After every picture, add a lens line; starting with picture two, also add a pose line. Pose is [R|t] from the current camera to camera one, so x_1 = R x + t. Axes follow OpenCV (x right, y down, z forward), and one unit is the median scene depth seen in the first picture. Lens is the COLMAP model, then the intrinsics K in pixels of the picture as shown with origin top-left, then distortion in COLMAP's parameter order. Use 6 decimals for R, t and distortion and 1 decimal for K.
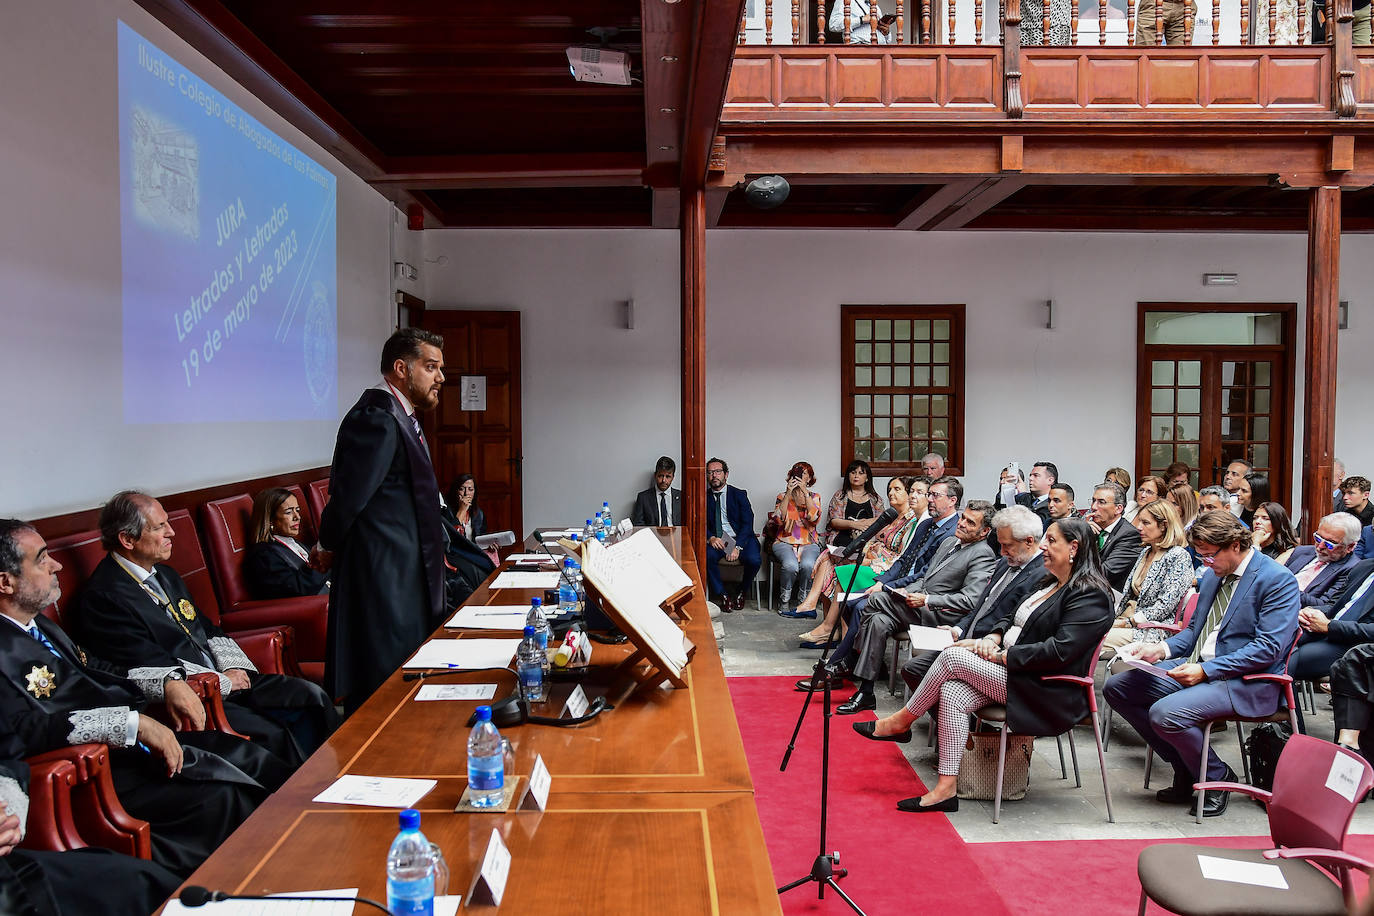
lens RADIAL K [[1176.1, 0, 733.6], [0, 1176.1, 460.3], [0, 0, 1]] dist [0.012798, 0.017547]
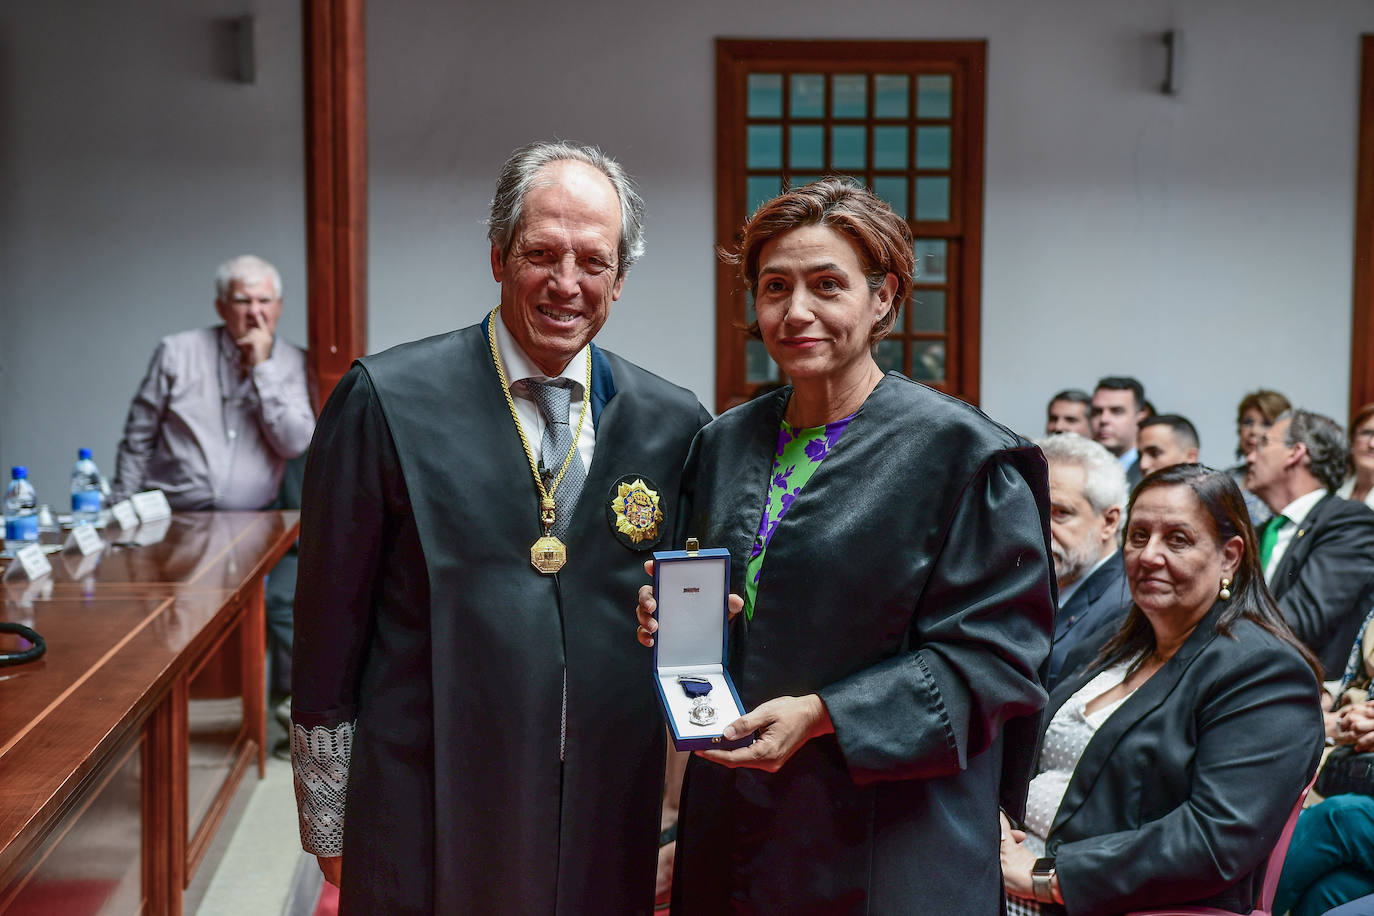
lens RADIAL K [[2051.9, 0, 684.8], [0, 2051.9, 470.8], [0, 0, 1]] dist [0.097666, -0.005421]
pose [[0.999397, 0.002564, 0.034637, 0.051974], [-0.003279, 0.999782, 0.020621, 0.018868], [-0.034577, -0.020722, 0.999187, 0.196730]]
